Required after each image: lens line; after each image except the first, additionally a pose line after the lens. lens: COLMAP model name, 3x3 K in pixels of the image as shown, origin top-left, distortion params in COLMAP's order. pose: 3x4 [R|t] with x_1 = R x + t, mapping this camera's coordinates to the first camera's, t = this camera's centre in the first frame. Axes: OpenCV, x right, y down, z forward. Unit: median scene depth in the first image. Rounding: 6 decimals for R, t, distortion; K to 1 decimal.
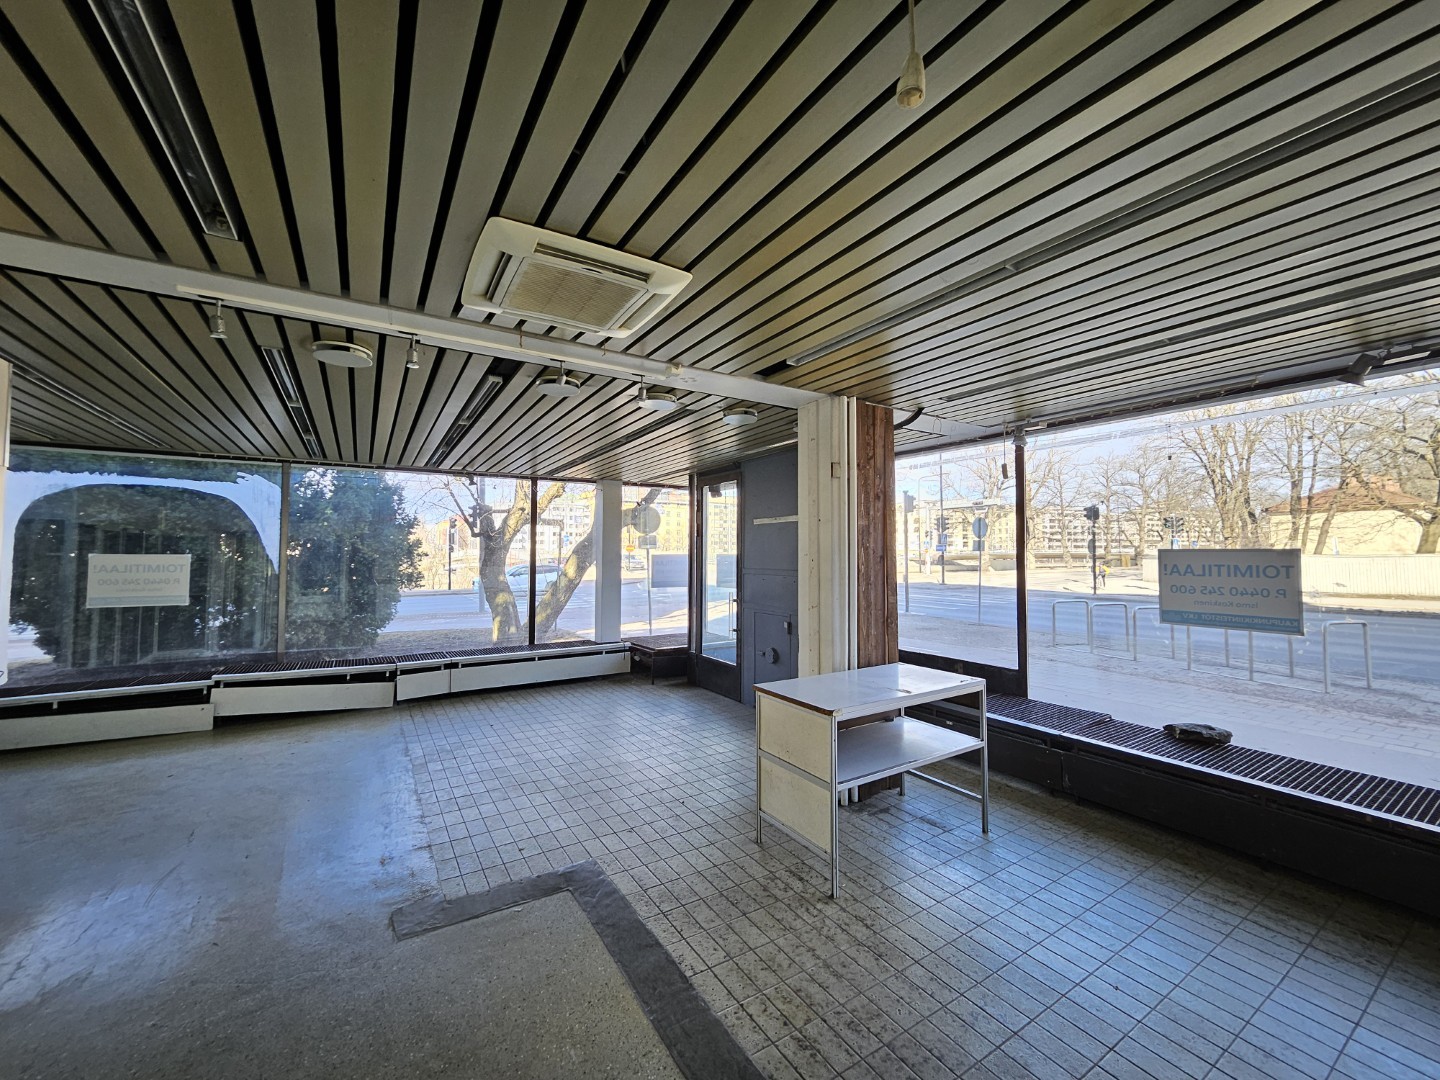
lens RADIAL K [[568.9, 0, 722.0], [0, 568.9, 533.3], [0, 0, 1]] dist [-0.001602, -0.000452]
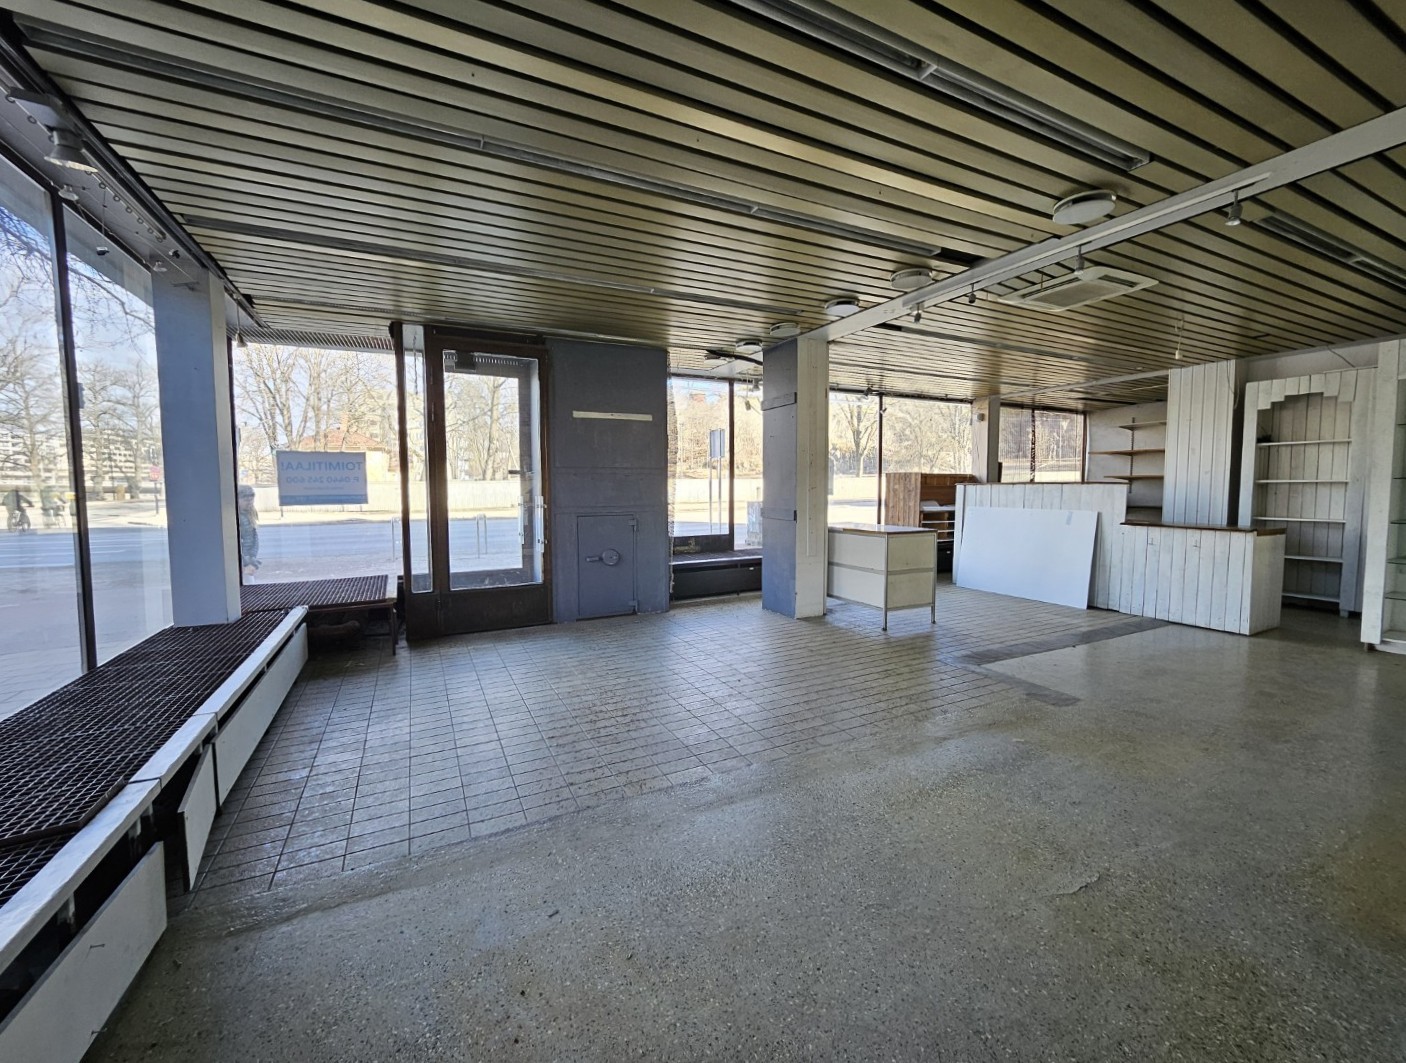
lens RADIAL K [[564.9, 0, 702.0], [0, 564.9, 524.0], [0, 0, 1]] dist [-0.001525, -0.000350]
pose [[0.100222, -0.067372, 0.992681, -1.064127], [-0.033764, 0.996900, 0.071067, 0.106917], [-0.994392, -0.040639, 0.097637, 0.948956]]
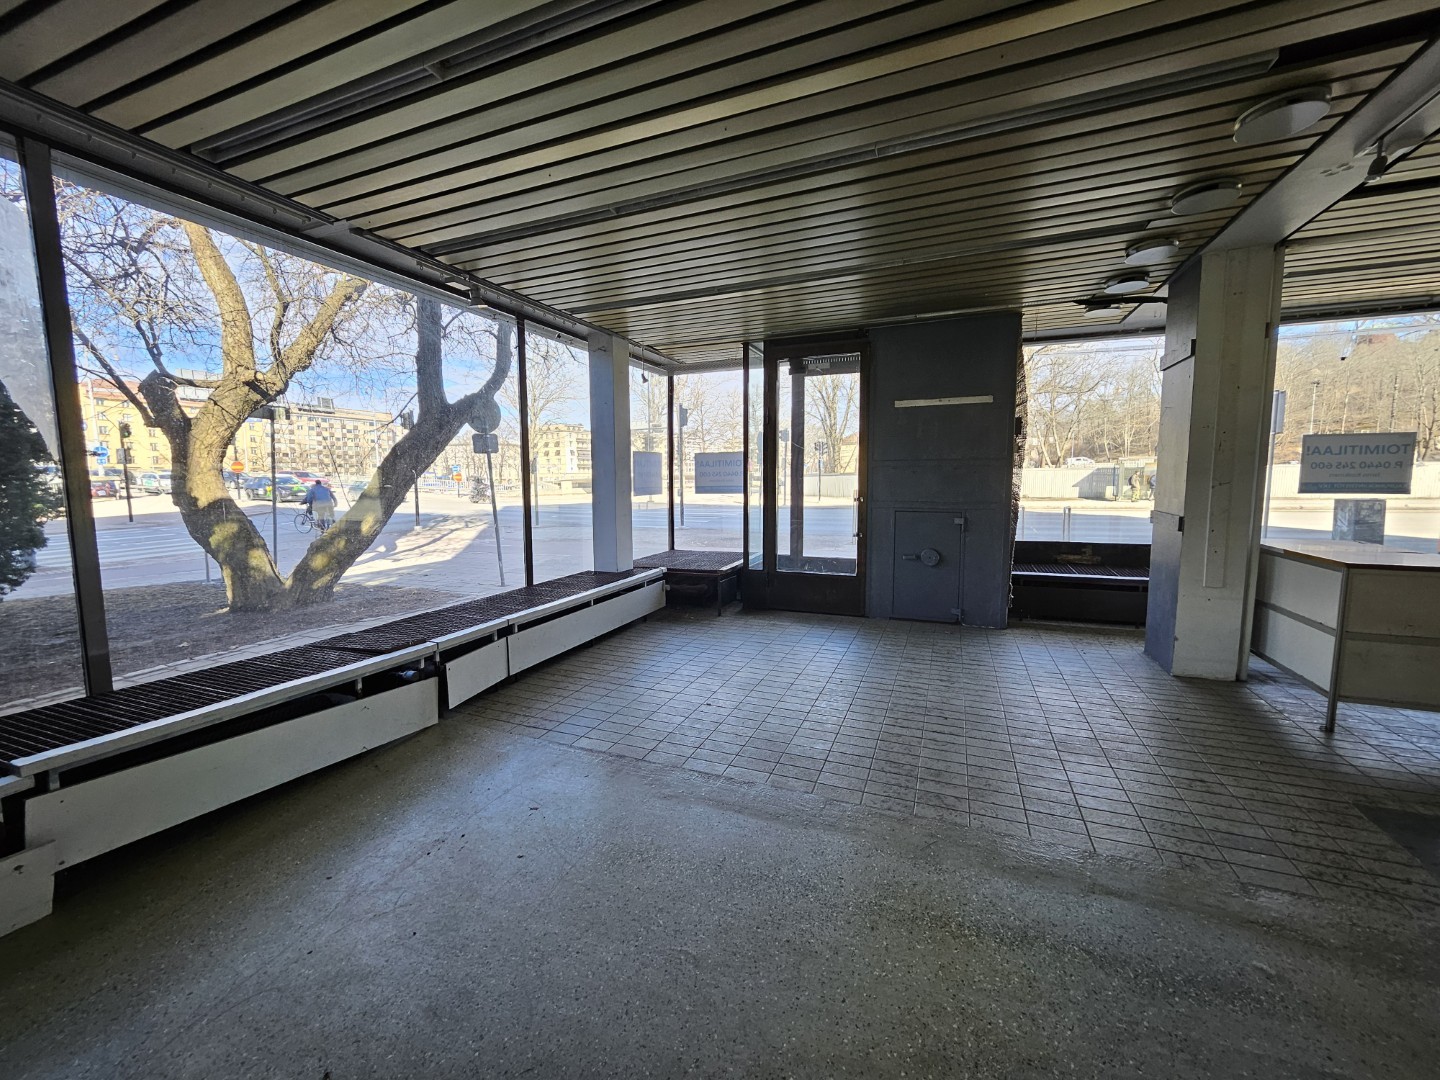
lens RADIAL K [[568.9, 0, 722.0], [0, 568.9, 533.3], [0, 0, 1]] dist [-0.001602, -0.000452]
pose [[0.813523, -0.063226, 0.578085, -0.863778], [-0.014495, 0.991559, 0.128846, 0.085811], [-0.581352, -0.113199, 0.805740, 0.603458]]
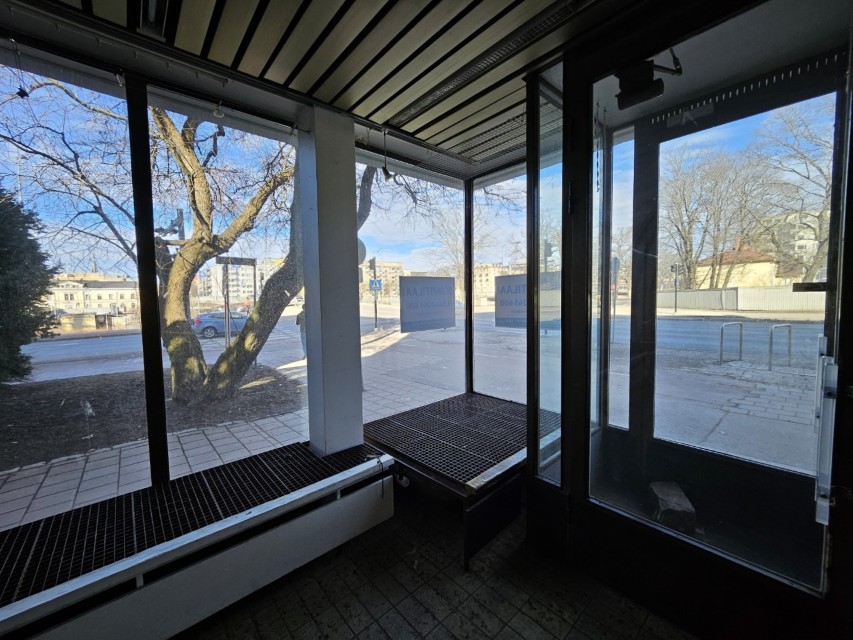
lens RADIAL K [[342.7, 0, 426.4], [0, 342.7, 316.3], [0, 0, 1]] dist [-0.002593, -0.000309]
pose [[0.986559, -0.031089, 0.160421, -0.287970], [0.015907, 0.995344, 0.095068, 0.082805], [-0.162629, -0.091238, 0.982460, 1.196540]]
